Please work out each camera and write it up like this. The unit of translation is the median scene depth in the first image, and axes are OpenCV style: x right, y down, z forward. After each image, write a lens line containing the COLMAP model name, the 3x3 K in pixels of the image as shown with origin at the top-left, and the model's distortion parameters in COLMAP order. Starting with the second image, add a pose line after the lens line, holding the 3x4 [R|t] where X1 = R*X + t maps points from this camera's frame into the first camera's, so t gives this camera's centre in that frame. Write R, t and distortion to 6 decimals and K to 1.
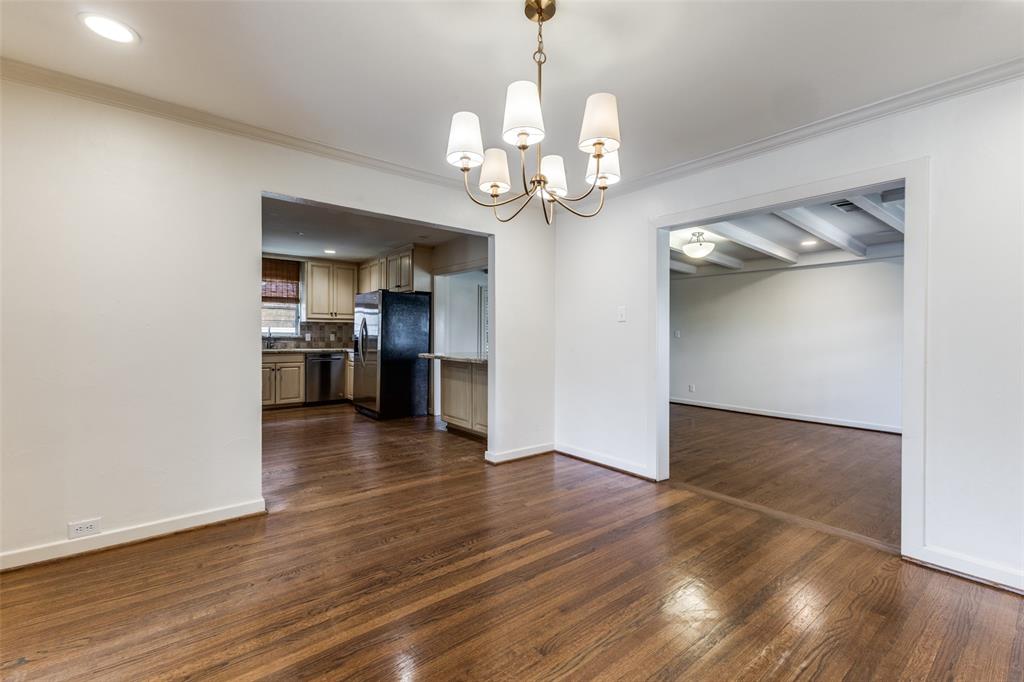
lens RADIAL K [[444.0, 0, 515.1], [0, 444.0, 333.2], [0, 0, 1]] dist [0.004111, 0.000035]
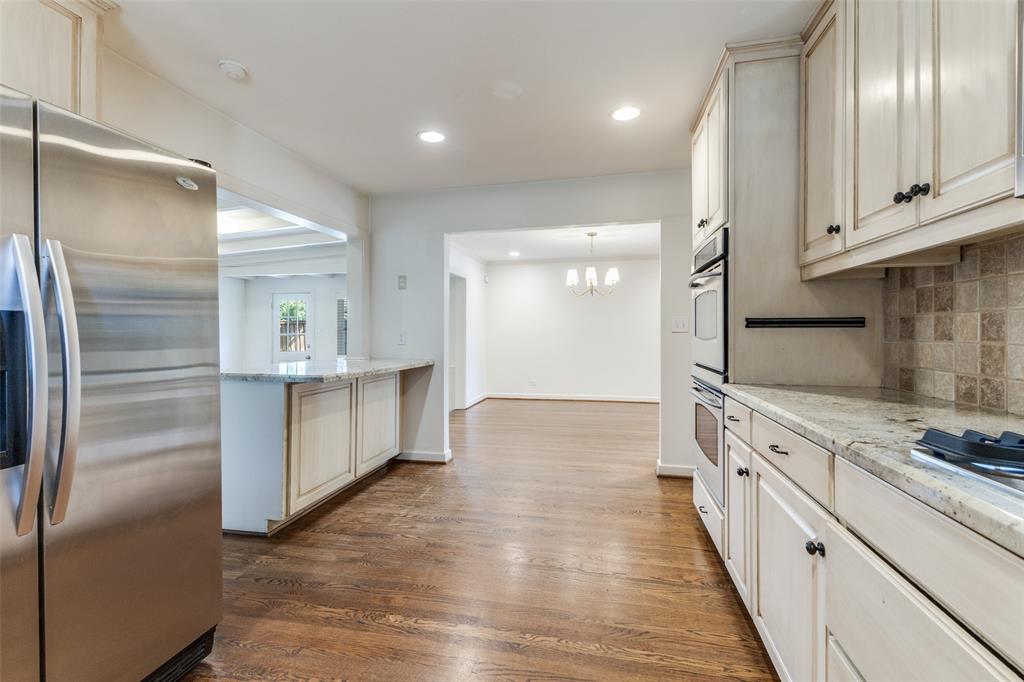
lens RADIAL K [[444.0, 0, 515.1], [0, 444.0, 333.2], [0, 0, 1]] dist [0.004111, 0.000035]
pose [[-0.629023, -0.003051, 0.777381, -0.532580], [-0.003940, 0.999992, 0.000737, 0.001872], [-0.777377, -0.002599, -0.629030, 0.869937]]
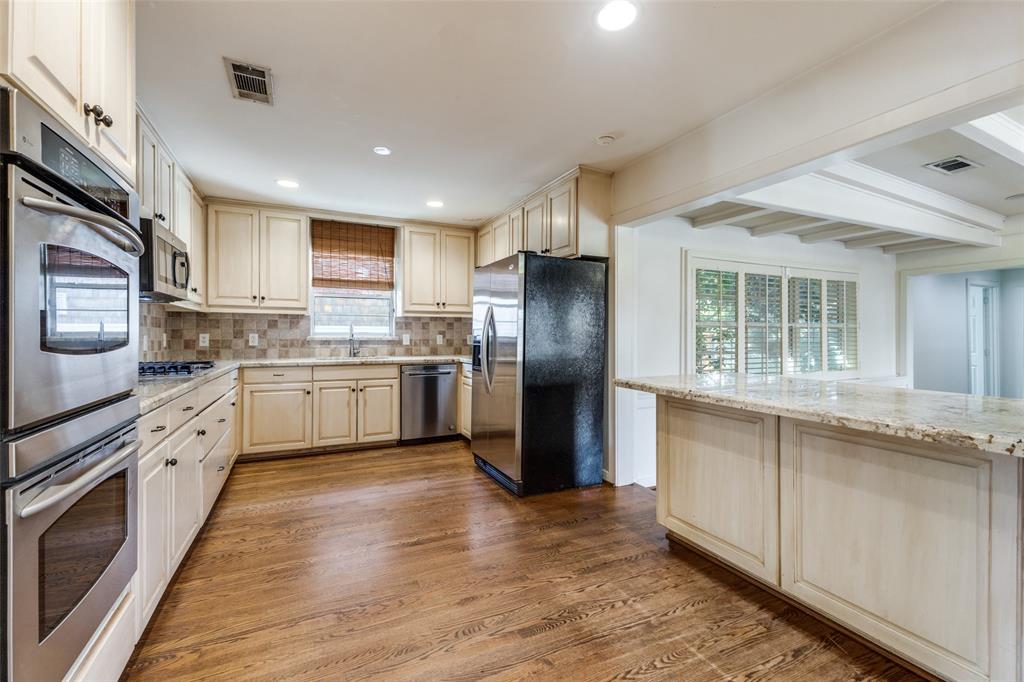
lens RADIAL K [[444.0, 0, 515.1], [0, 444.0, 333.2], [0, 0, 1]] dist [0.004111, 0.000035]
pose [[0.973704, -0.003437, -0.227793, -0.162273], [0.003573, 0.999994, 0.000183, -0.000188], [0.227791, -0.000992, 0.973710, 0.410391]]
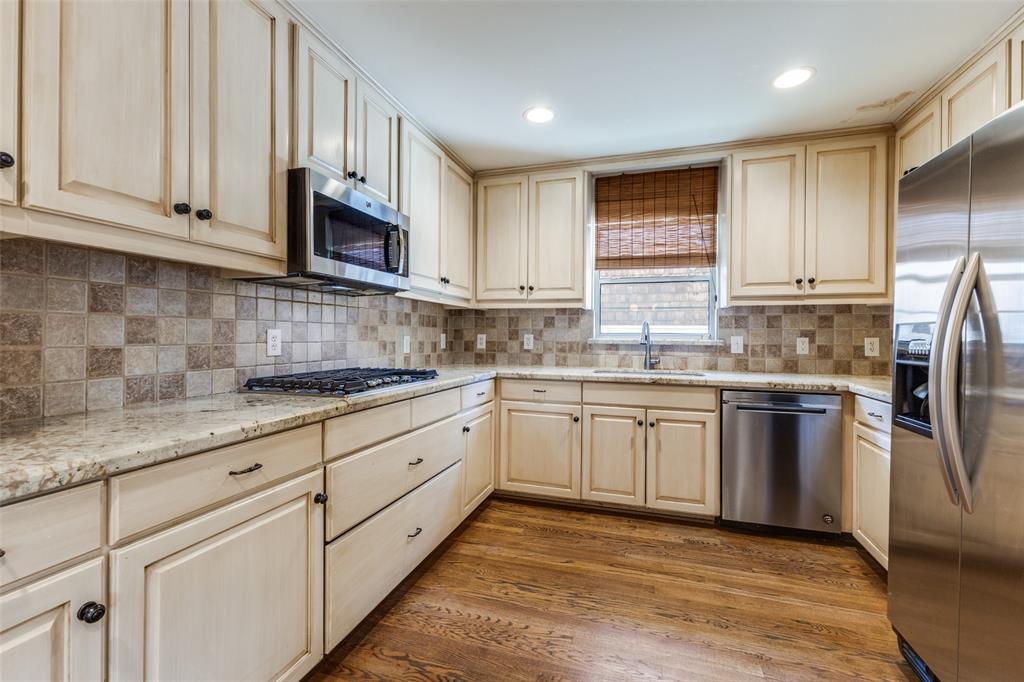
lens RADIAL K [[441.0, 0, 509.6], [0, 441.0, 337.2], [0, 0, 1]] dist [0.008557, -0.000076]
pose [[0.548929, 0.003372, -0.835862, -0.259581], [-0.000666, 0.999993, 0.003597, 0.000643], [0.835869, -0.001418, 0.548927, 0.651382]]
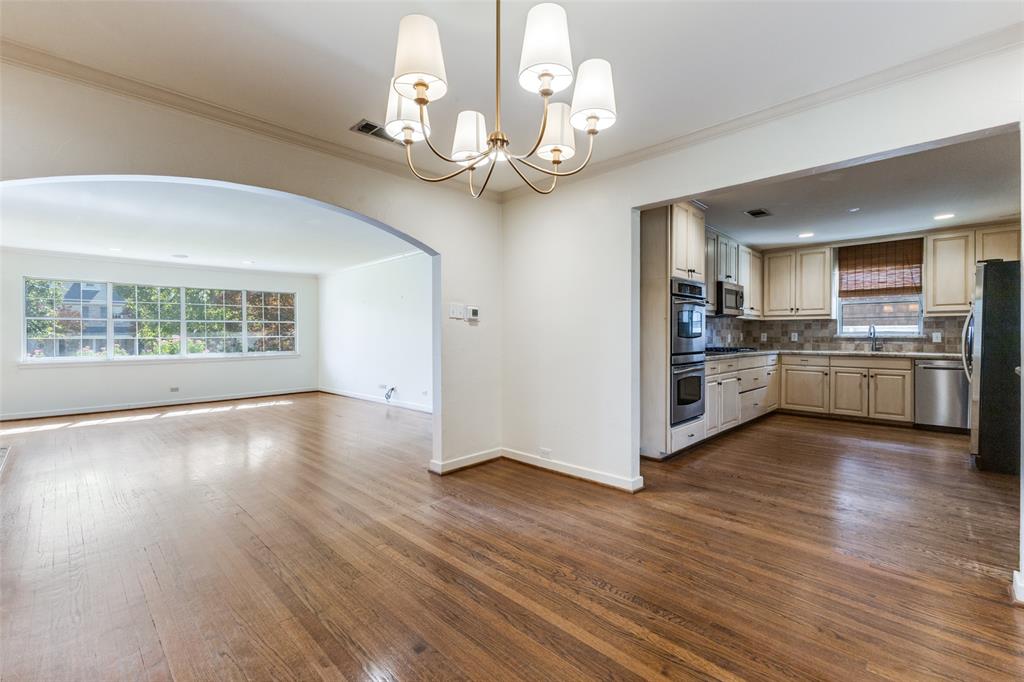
lens RADIAL K [[441.0, 0, 509.6], [0, 441.0, 337.2], [0, 0, 1]] dist [0.008557, -0.000076]
pose [[0.110142, 0.000801, -0.993916, 0.208940], [0.006977, 0.999974, 0.001579, 0.002499], [0.993891, -0.007108, 0.110133, 0.231559]]
